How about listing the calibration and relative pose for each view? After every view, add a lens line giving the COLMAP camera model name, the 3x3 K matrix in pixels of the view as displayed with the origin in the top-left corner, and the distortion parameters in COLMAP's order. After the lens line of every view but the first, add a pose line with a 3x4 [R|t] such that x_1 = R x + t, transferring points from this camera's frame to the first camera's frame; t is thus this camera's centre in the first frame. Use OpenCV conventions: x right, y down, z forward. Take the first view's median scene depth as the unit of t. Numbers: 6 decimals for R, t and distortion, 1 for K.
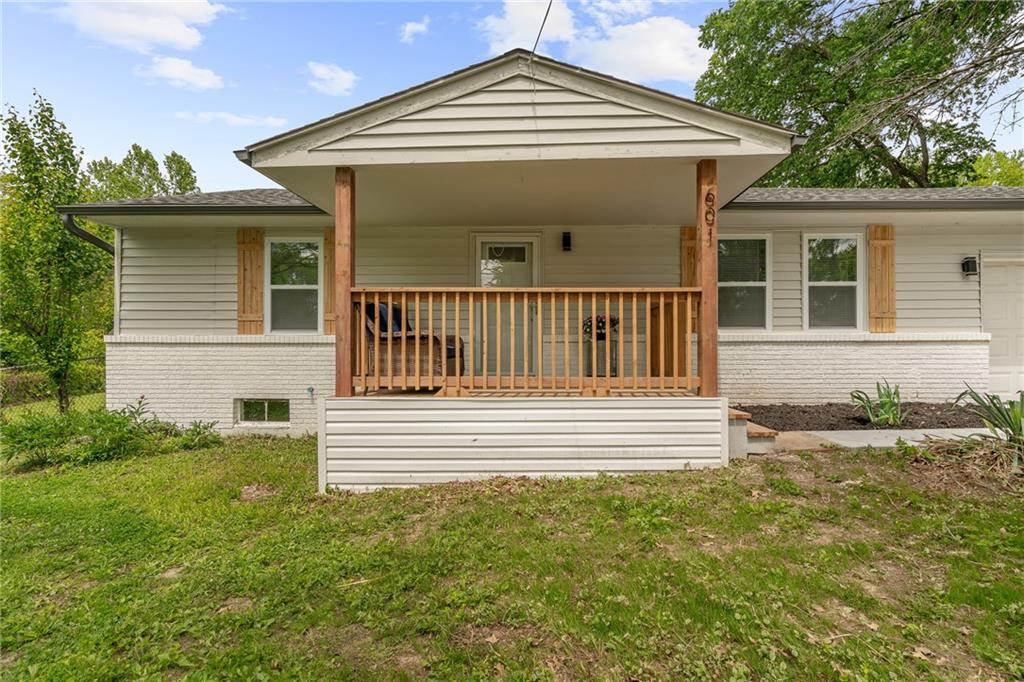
lens RADIAL K [[477.1, 0, 532.2], [0, 477.1, 342.1], [0, 0, 1]] dist [-0.000765, 0.000892]
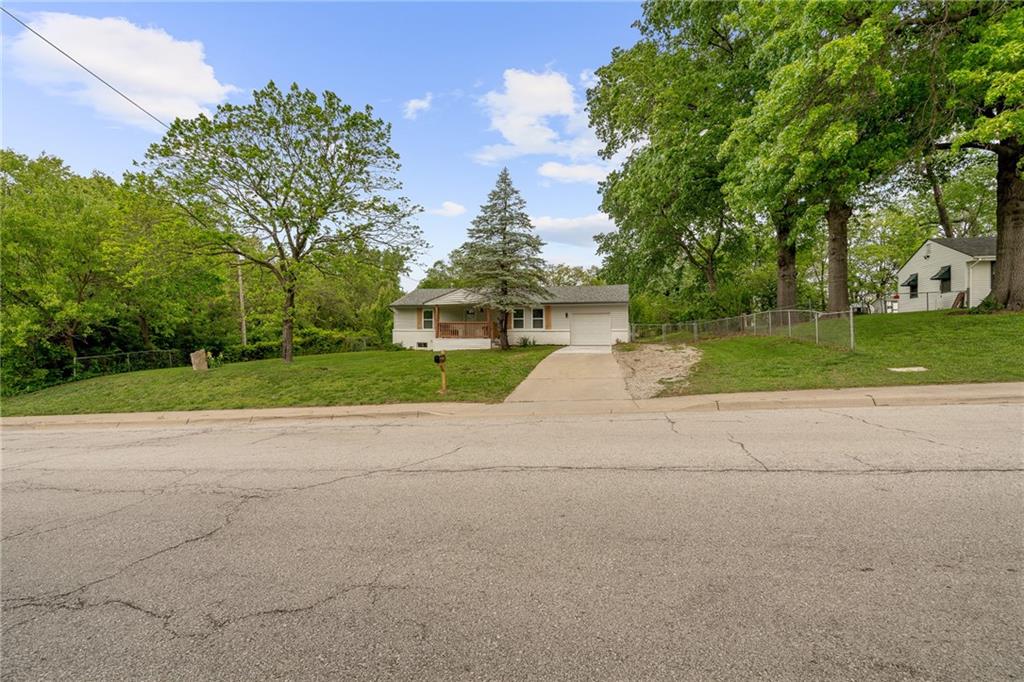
lens RADIAL K [[477.1, 0, 532.2], [0, 477.1, 342.1], [0, 0, 1]] dist [-0.000765, 0.000892]
pose [[0.978011, 0.009007, -0.208357, 1.547057], [-0.008567, 0.999959, 0.003012, 0.088332], [0.208376, -0.001160, 0.978048, -3.526590]]
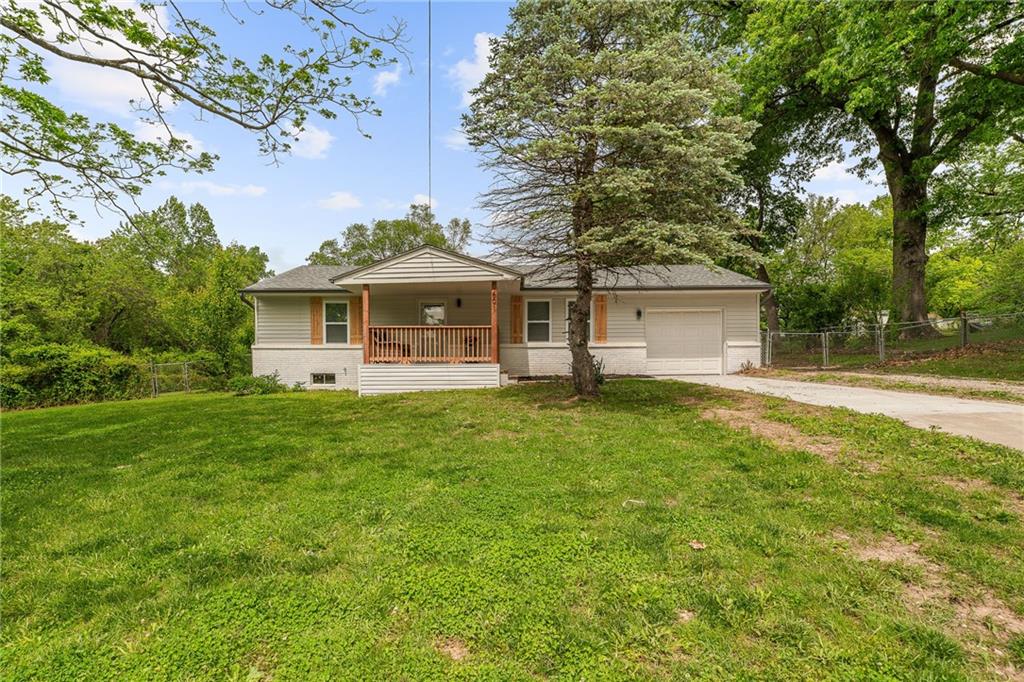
lens RADIAL K [[486.3, 0, 527.6], [0, 486.3, 370.4], [0, 0, 1]] dist [-0.011624, 0.000008]
pose [[0.999674, -0.003376, 0.025320, 0.331770], [0.002966, 0.999864, 0.016235, 0.070097], [-0.025371, -0.016155, 0.999548, -1.288157]]
